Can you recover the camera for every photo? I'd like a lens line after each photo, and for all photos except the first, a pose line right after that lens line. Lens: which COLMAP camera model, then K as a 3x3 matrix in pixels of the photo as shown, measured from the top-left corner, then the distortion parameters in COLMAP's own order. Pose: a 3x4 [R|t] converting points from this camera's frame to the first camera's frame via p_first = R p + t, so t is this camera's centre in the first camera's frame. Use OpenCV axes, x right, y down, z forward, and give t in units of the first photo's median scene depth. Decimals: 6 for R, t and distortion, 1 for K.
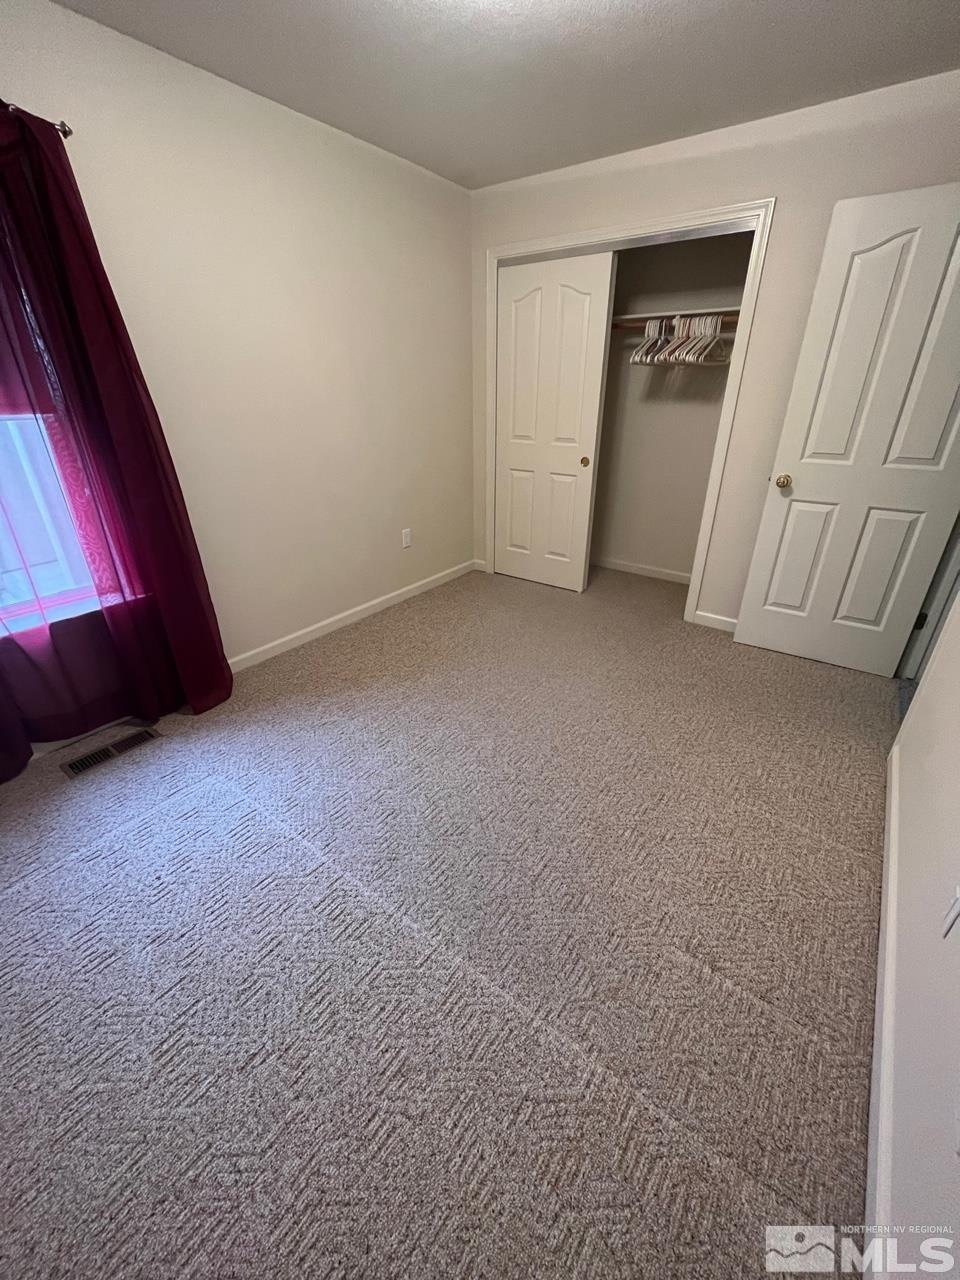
lens RADIAL K [[518.4, 0, 479.6], [0, 518.4, 636.2], [0, 0, 1]] dist [-0.005791, 0.000903]
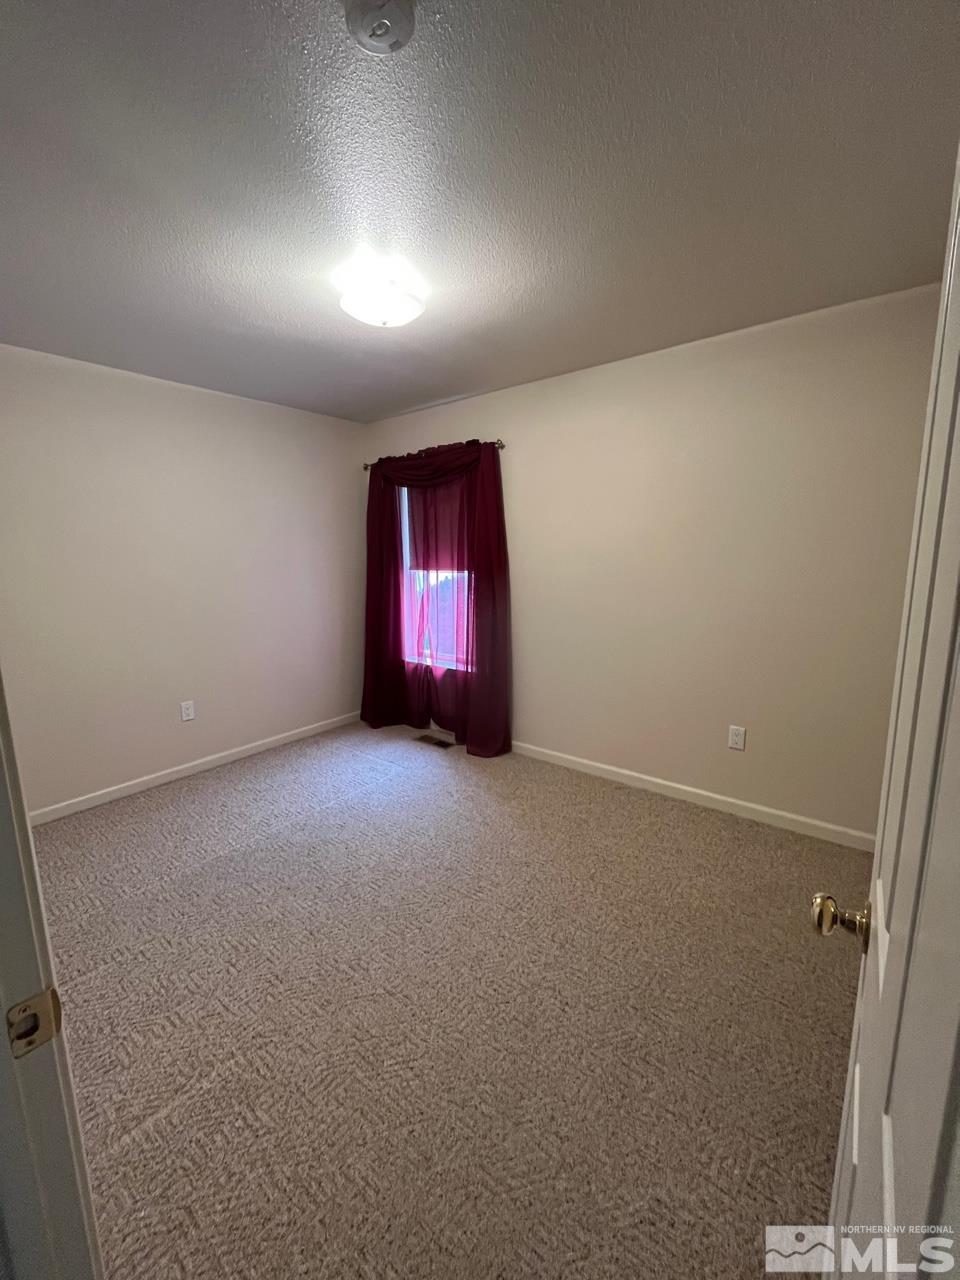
lens RADIAL K [[518.4, 0, 478.4], [0, 518.4, 642.3], [0, 0, 1]] dist [-0.005791, 0.000903]
pose [[-0.047225, 0.177301, -0.983023, 0.905109], [-0.421707, 0.888580, 0.180526, -0.431461], [0.905501, 0.423073, 0.032806, 0.825659]]
